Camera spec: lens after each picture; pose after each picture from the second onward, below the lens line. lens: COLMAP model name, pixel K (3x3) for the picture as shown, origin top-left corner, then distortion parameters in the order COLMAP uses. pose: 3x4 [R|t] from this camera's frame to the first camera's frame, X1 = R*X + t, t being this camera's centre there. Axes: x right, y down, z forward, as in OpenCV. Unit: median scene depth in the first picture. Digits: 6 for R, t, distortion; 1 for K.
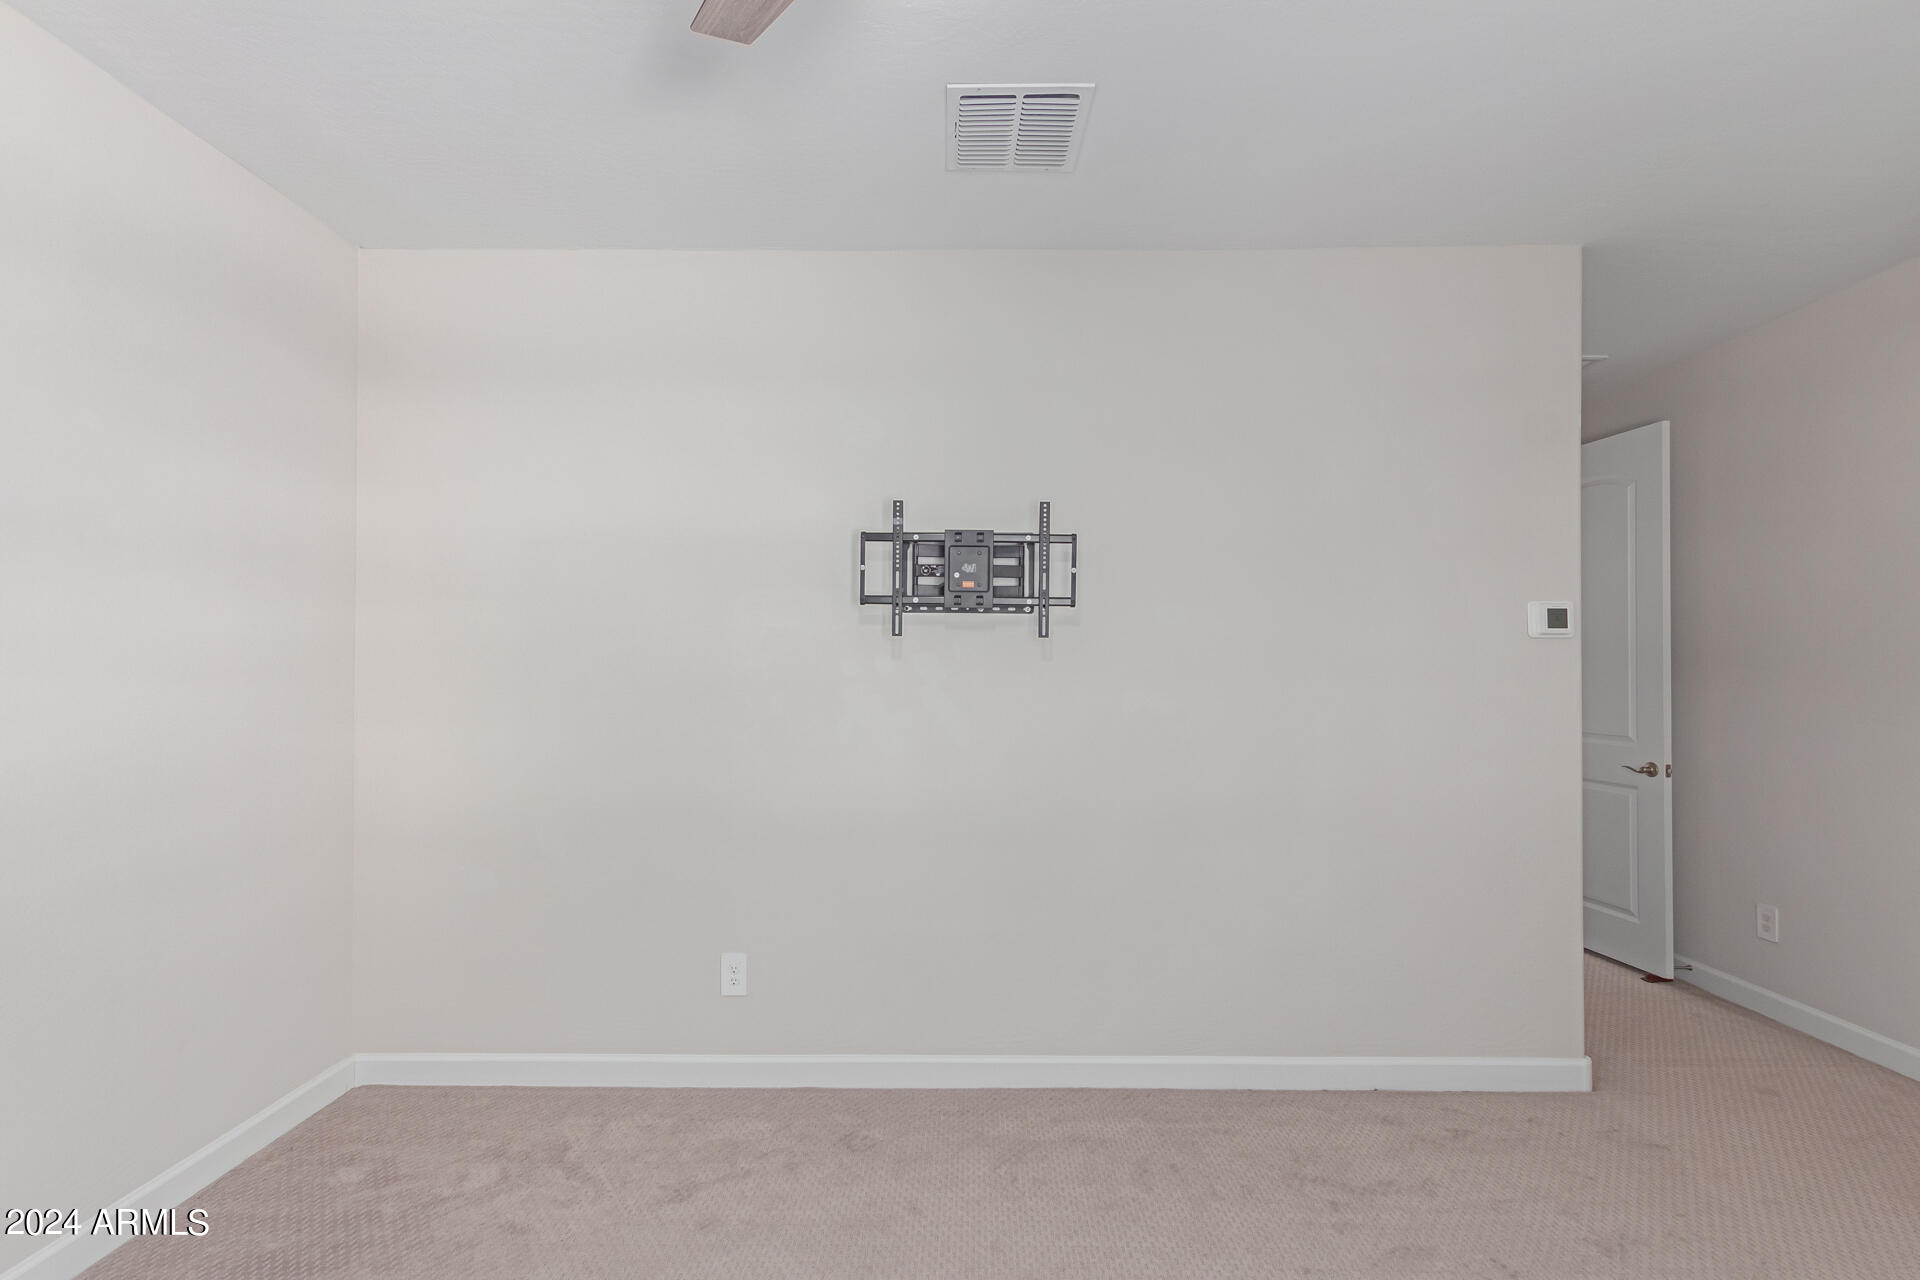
lens RADIAL K [[880.1, 0, 960.2], [0, 880.1, 646.6], [0, 0, 1]] dist [0.003744, -0.000673]
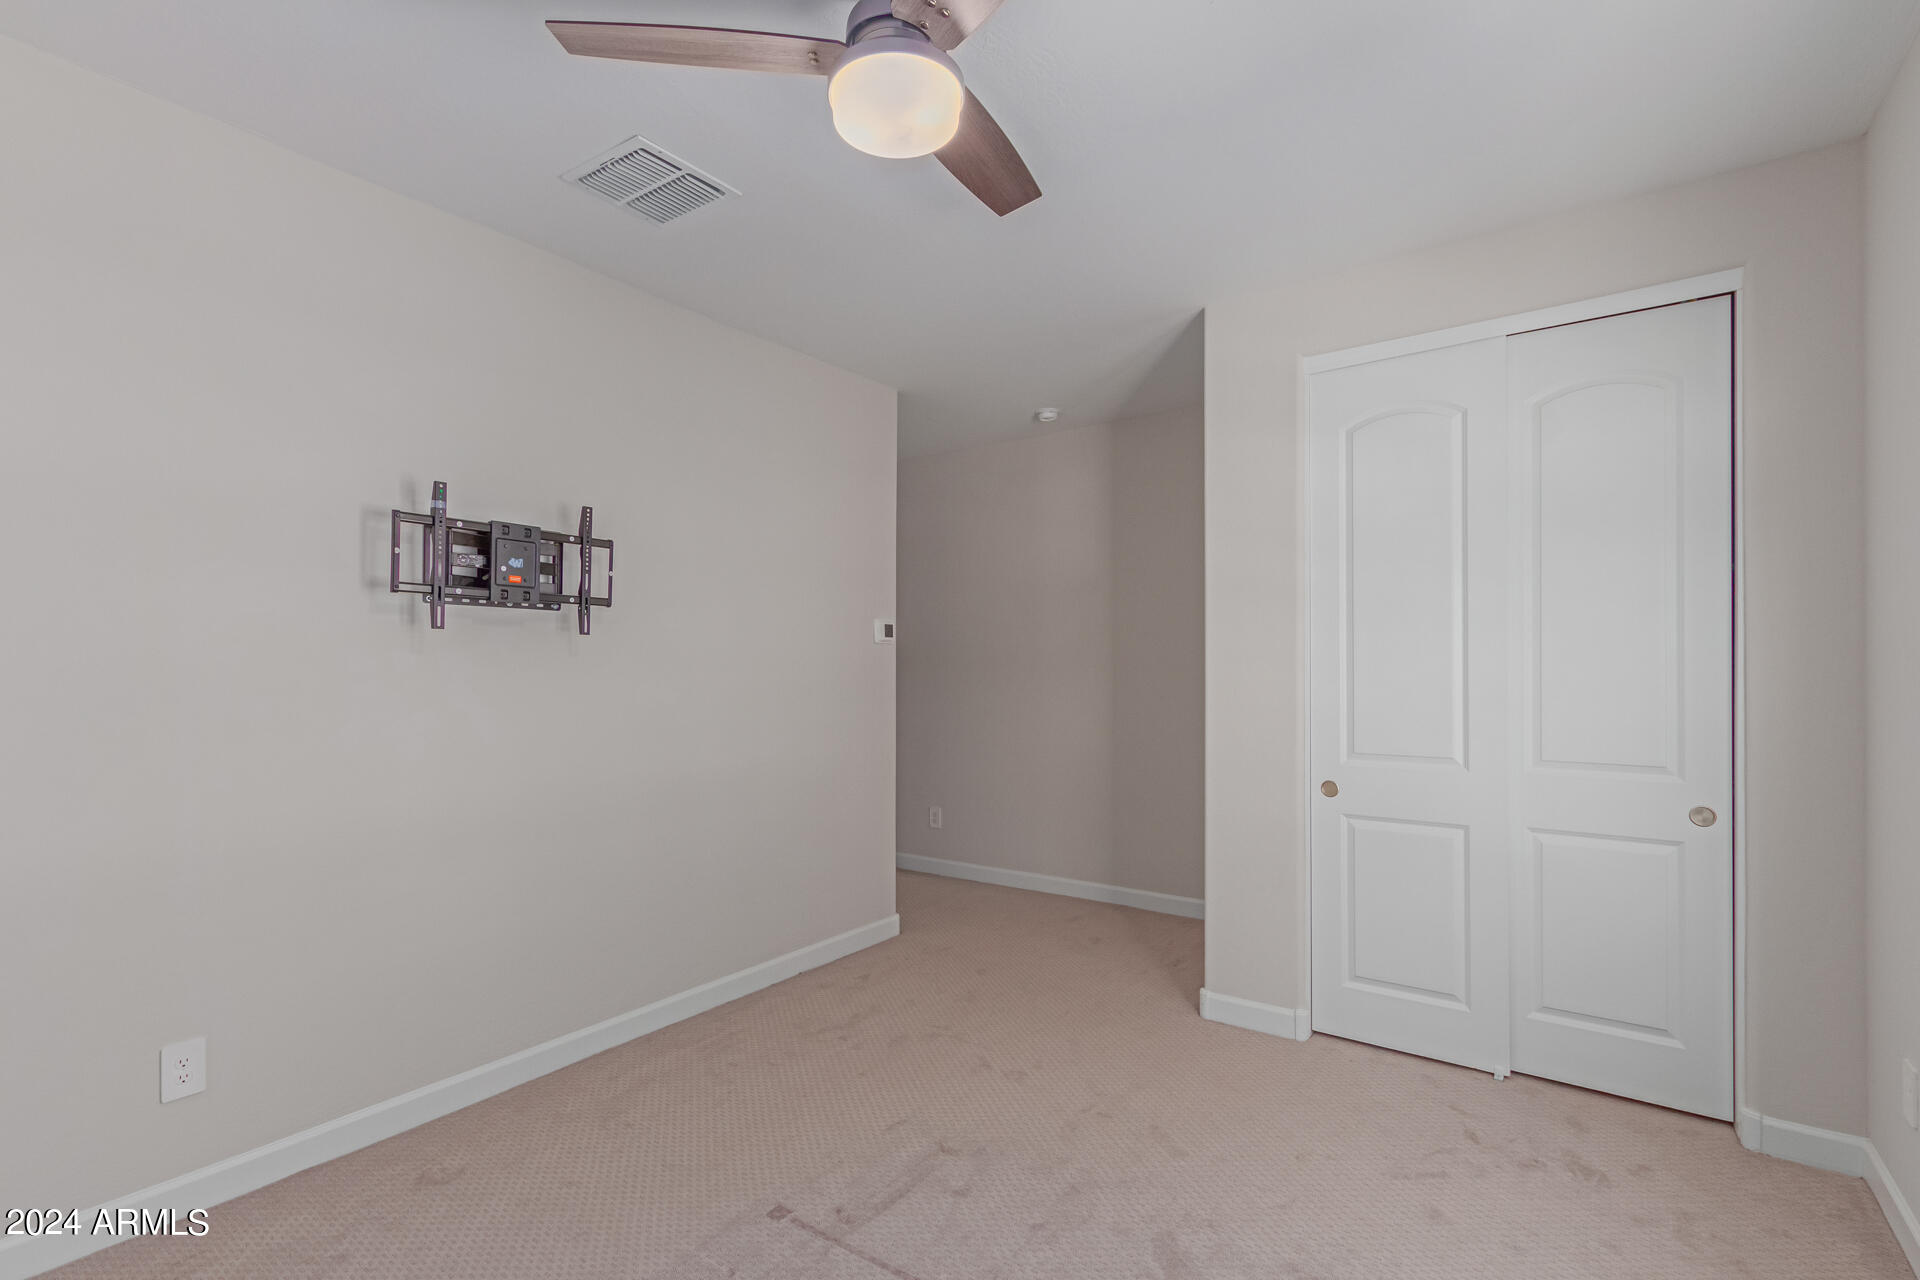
lens RADIAL K [[880.1, 0, 954.6], [0, 880.1, 644.8], [0, 0, 1]] dist [0.003744, -0.000673]
pose [[0.576888, 0.016703, 0.816653, -0.511295], [-0.013602, 0.999849, -0.010842, 0.007324], [-0.816710, -0.004854, 0.577027, 0.024488]]
